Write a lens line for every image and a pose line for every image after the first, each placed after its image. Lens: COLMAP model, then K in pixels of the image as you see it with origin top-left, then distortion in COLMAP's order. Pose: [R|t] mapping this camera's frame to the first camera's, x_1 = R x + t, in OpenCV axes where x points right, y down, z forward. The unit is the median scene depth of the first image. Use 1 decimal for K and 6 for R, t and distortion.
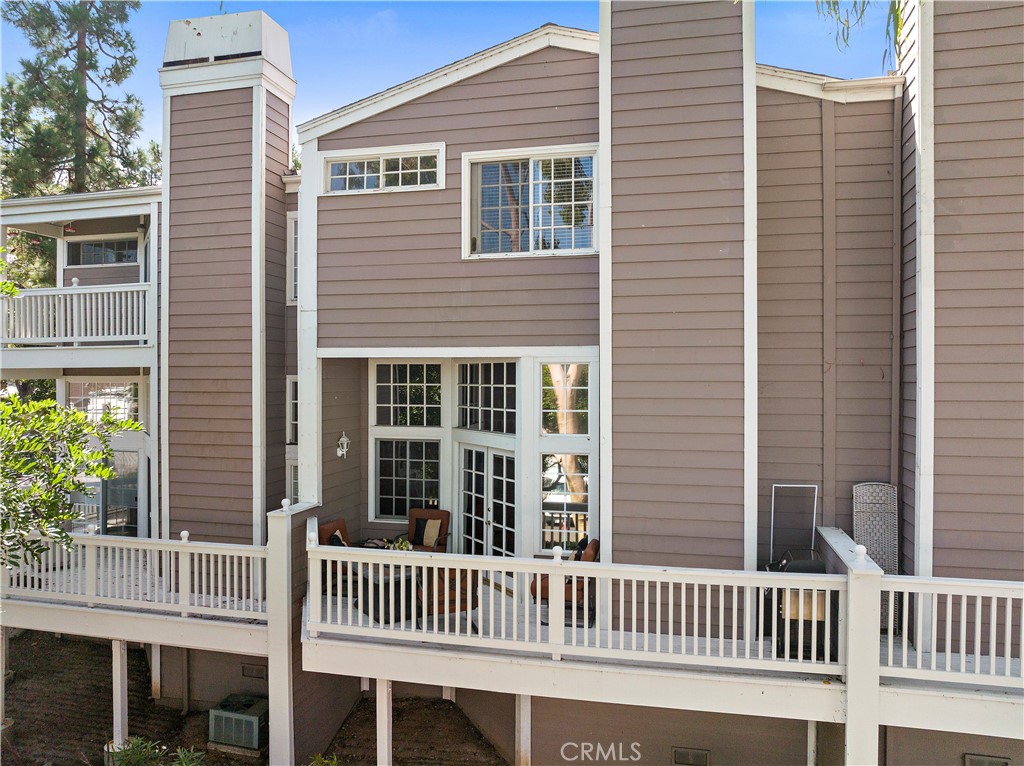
lens RADIAL K [[718.6, 0, 517.1], [0, 718.6, 384.2], [0, 0, 1]] dist [-0.034912, -0.000790]
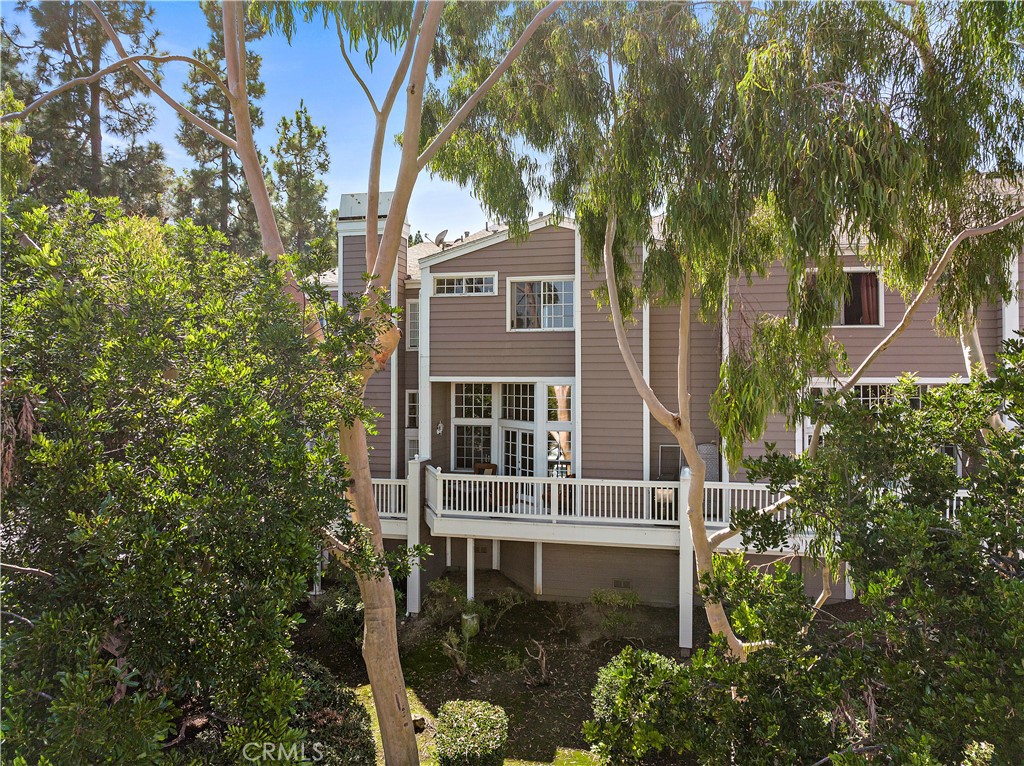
lens RADIAL K [[718.6, 0, 517.1], [0, 718.6, 384.2], [0, 0, 1]] dist [-0.034912, -0.000790]
pose [[0.999968, -0.000335, -0.007984, -0.030951], [0.000330, 1.000000, -0.000626, -0.028600], [0.007985, 0.000624, 0.999968, -0.912092]]
